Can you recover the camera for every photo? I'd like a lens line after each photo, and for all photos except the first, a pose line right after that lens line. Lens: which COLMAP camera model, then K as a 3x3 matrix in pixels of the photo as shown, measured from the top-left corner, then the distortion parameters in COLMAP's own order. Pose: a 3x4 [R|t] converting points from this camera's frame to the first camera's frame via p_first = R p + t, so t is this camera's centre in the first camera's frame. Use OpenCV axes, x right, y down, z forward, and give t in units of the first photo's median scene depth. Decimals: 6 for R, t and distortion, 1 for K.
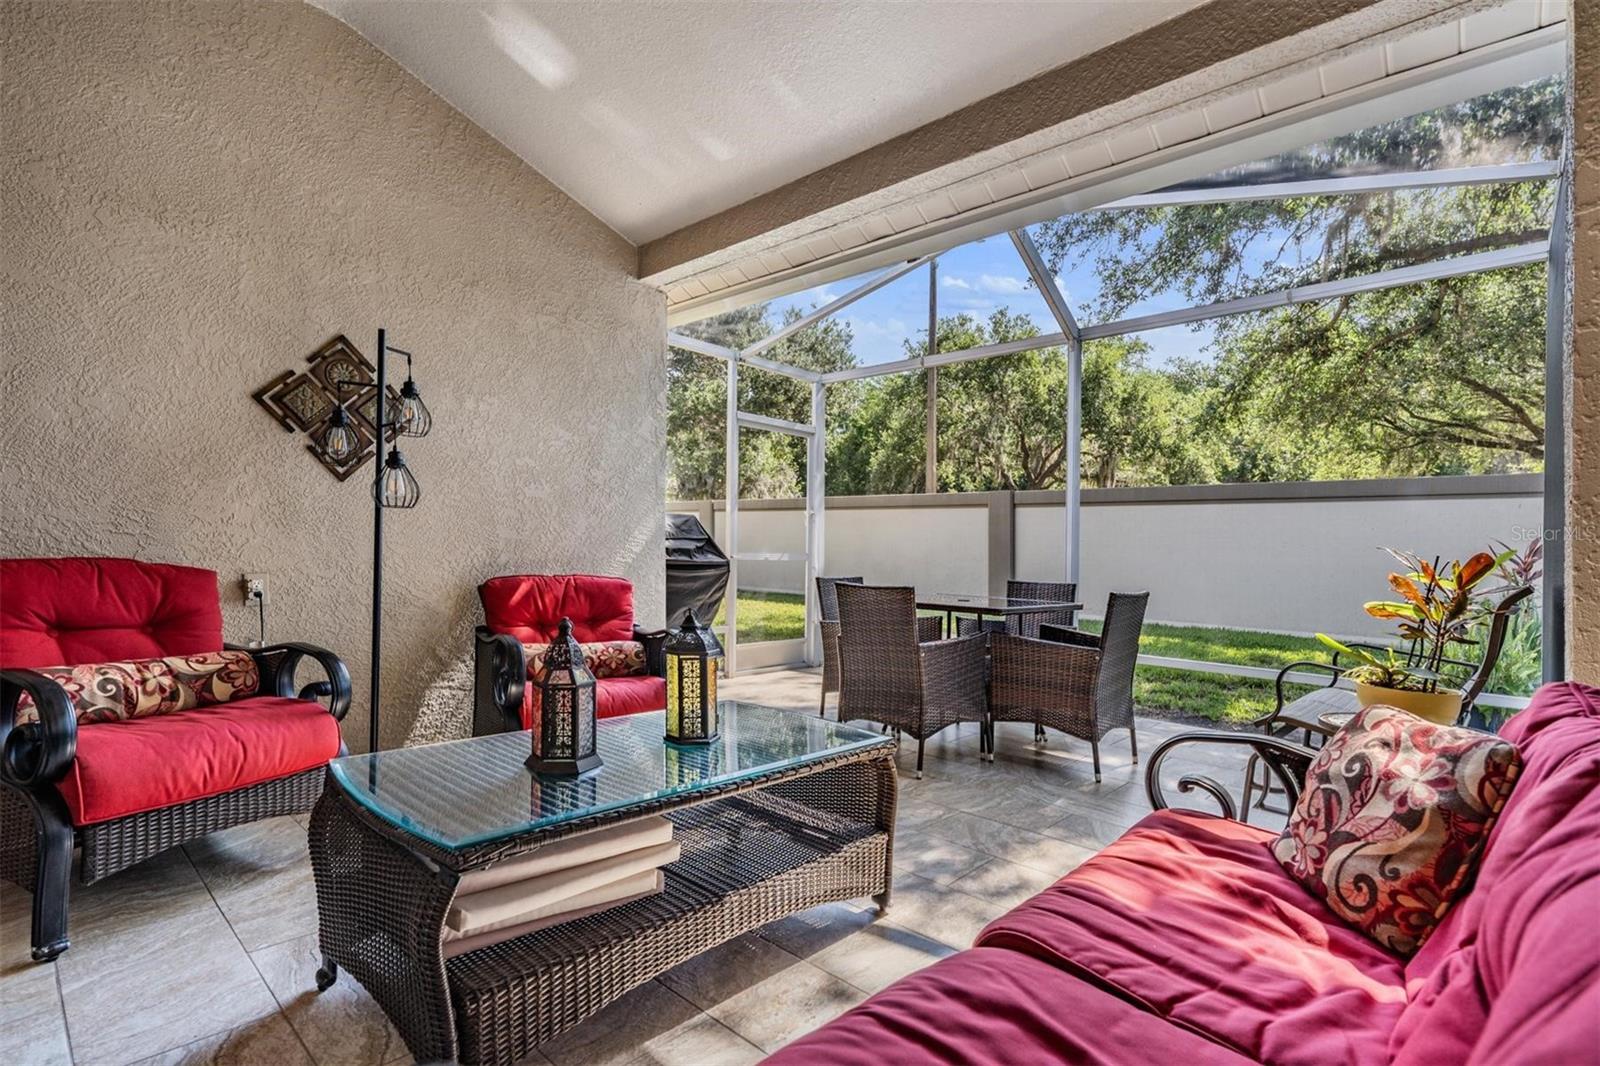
lens RADIAL K [[758.3, 0, 756.8], [0, 758.3, 499.5], [0, 0, 1]] dist [0.001120, 0.000334]
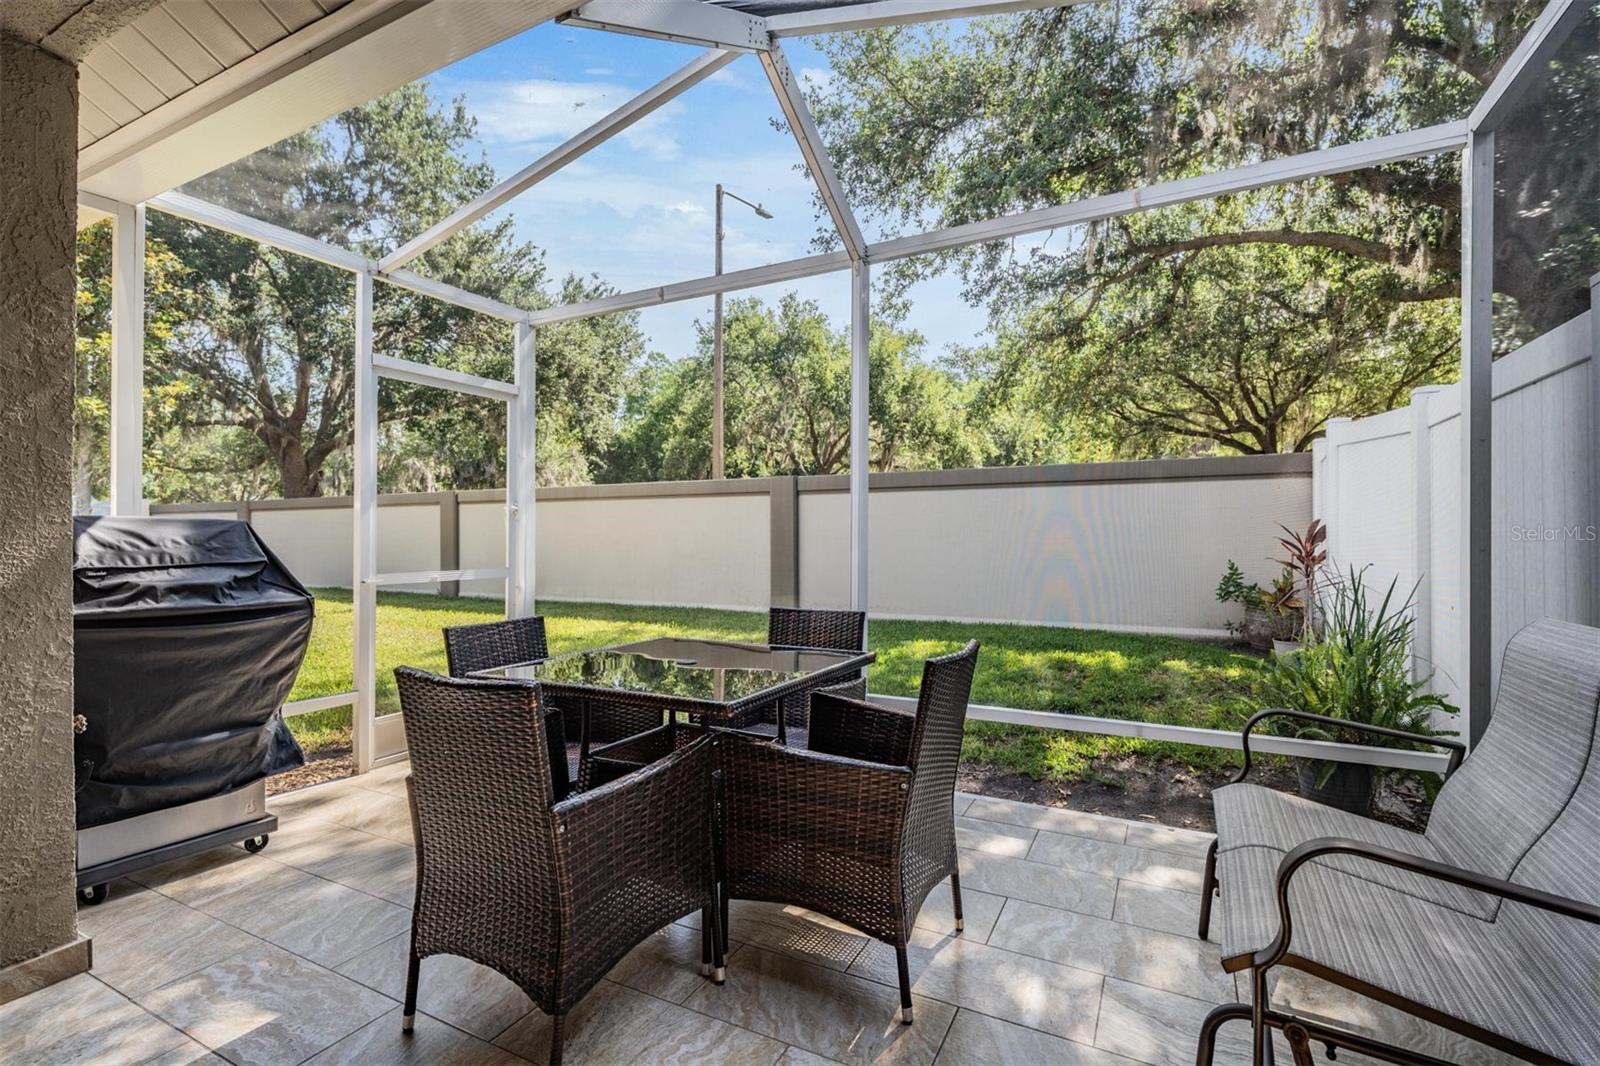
lens RADIAL K [[732.8, 0, 800.0], [0, 732.8, 533.0], [0, 0, 1]] dist [0.002917, 0.000178]
pose [[0.950665, -0.031346, 0.308633, 0.040257], [0.011830, 0.997821, 0.064905, -0.000314], [-0.309995, -0.058052, 0.948964, 0.096937]]
